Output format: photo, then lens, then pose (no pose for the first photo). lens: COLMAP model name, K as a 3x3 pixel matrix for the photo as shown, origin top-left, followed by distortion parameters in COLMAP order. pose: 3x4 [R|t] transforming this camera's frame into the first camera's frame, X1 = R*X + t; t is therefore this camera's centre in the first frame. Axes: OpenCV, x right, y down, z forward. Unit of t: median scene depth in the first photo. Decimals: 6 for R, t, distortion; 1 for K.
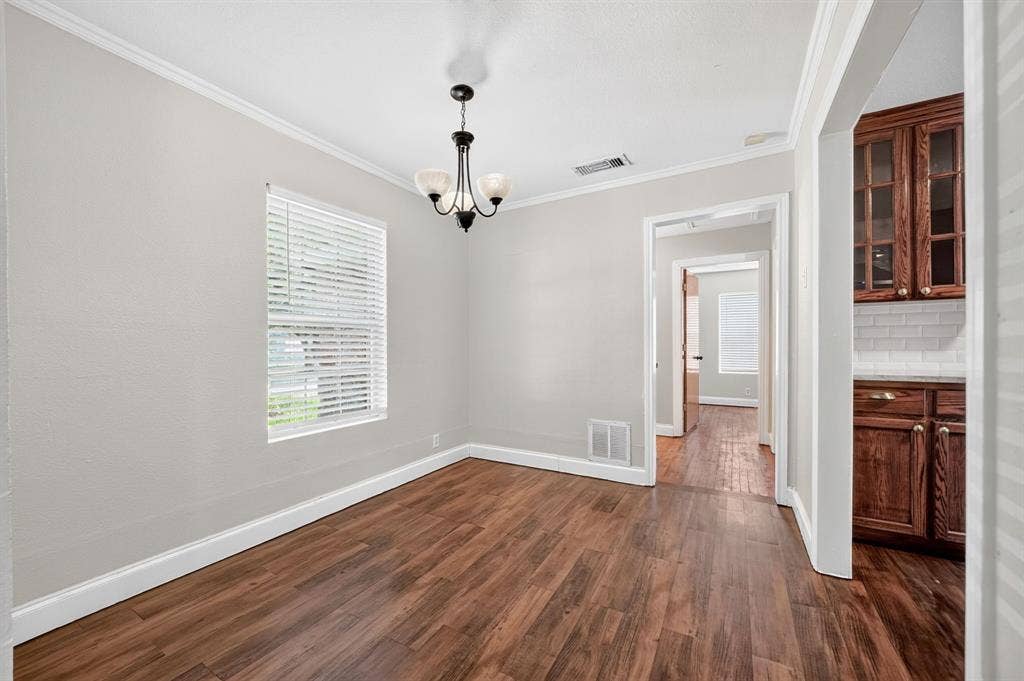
lens RADIAL K [[392.0, 0, 509.7], [0, 392.0, 347.6], [0, 0, 1]] dist [-0.010534, 0.001313]
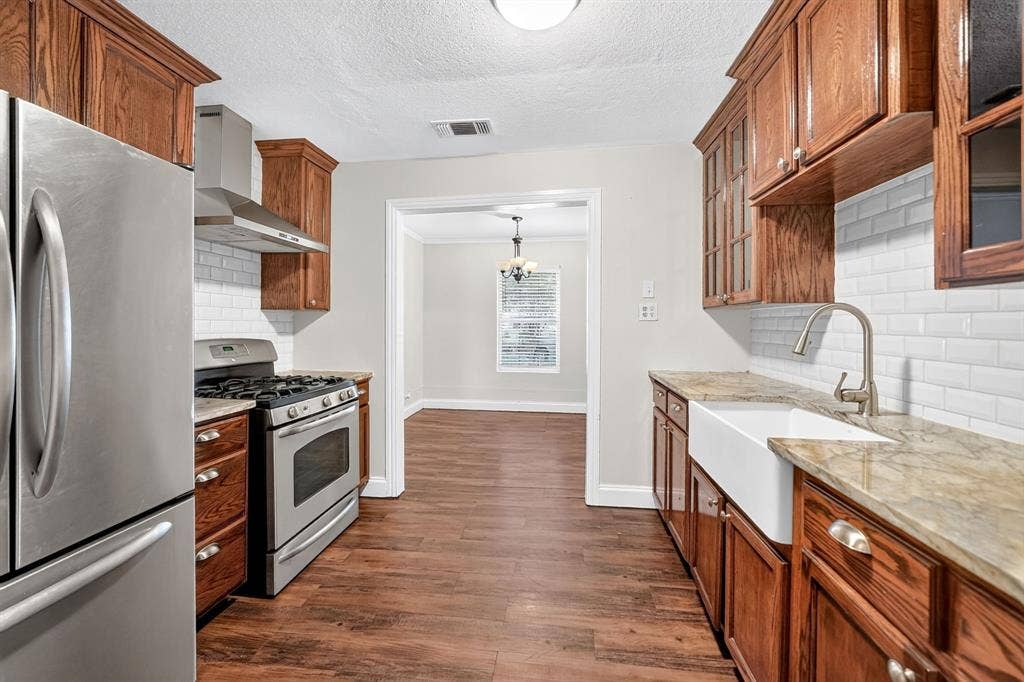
lens RADIAL K [[392.0, 0, 512.7], [0, 392.0, 323.9], [0, 0, 1]] dist [-0.010534, 0.001313]
pose [[0.386690, 0.011936, -0.922133, 1.900679], [-0.010467, 0.999909, 0.008553, -0.088821], [0.922150, 0.006344, 0.386780, 0.144029]]
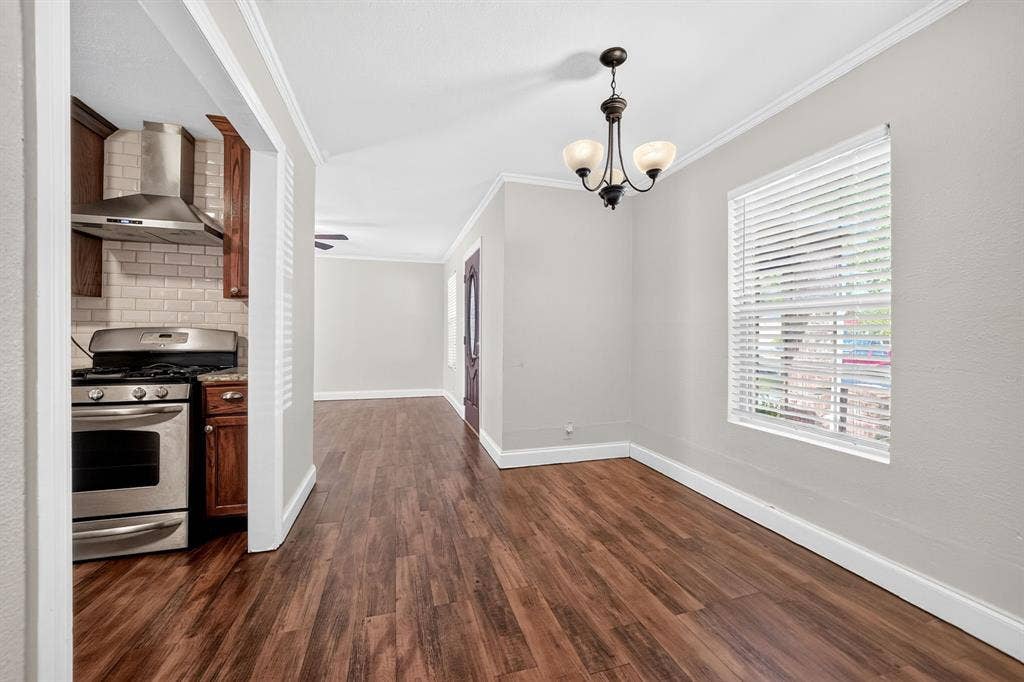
lens RADIAL K [[392.0, 0, 511.5], [0, 392.0, 335.9], [0, 0, 1]] dist [-0.010534, 0.001313]
pose [[-0.689194, 0.003878, -0.724566, 0.705891], [-0.002301, 0.999969, 0.007541, -0.012793], [0.724573, 0.006864, -0.689164, 1.472411]]
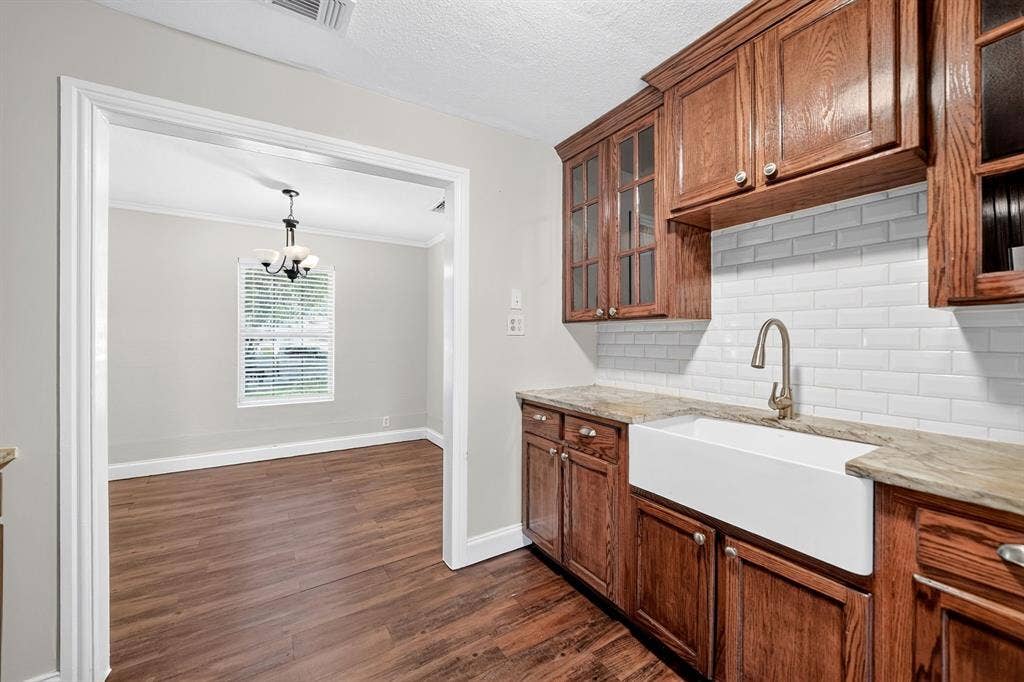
lens RADIAL K [[392.0, 0, 509.9], [0, 392.0, 338.1], [0, 0, 1]] dist [-0.010534, 0.001313]
pose [[0.882421, 0.008447, -0.470385, 1.397974], [-0.010547, 0.999943, -0.001828, -0.082092], [0.470342, 0.006575, 0.882459, 0.045315]]
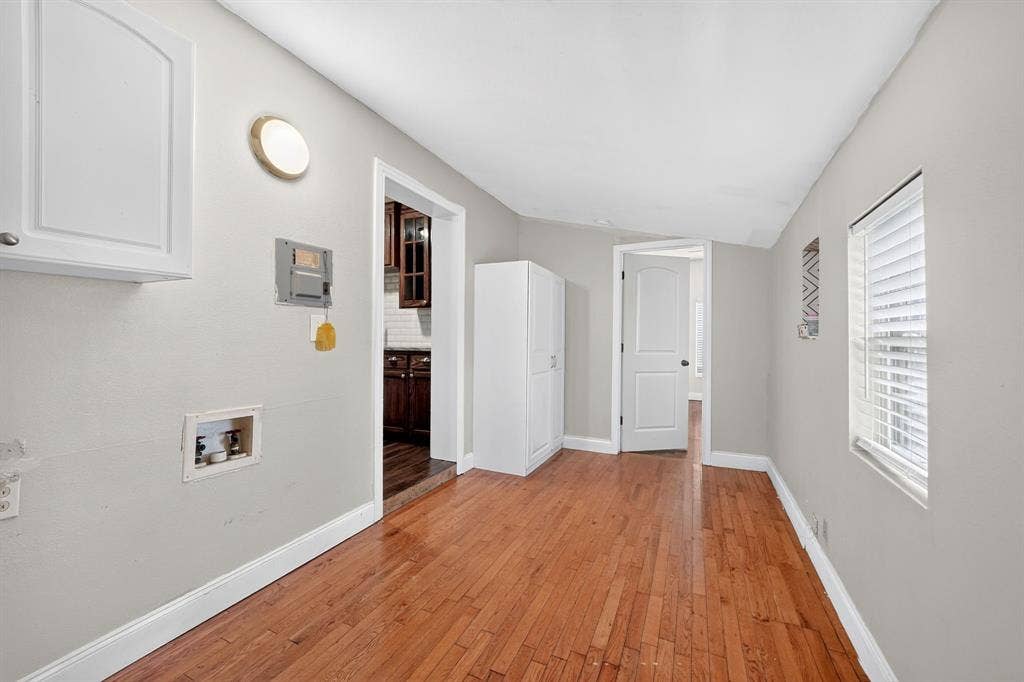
lens RADIAL K [[392.0, 0, 514.5], [0, 392.0, 339.9], [0, 0, 1]] dist [-0.010534, 0.001313]
pose [[0.996173, 0.007860, 0.087049, 2.093947], [-0.008368, 0.999950, 0.005475, 0.017218], [-0.087001, -0.006182, 0.996189, -1.323354]]
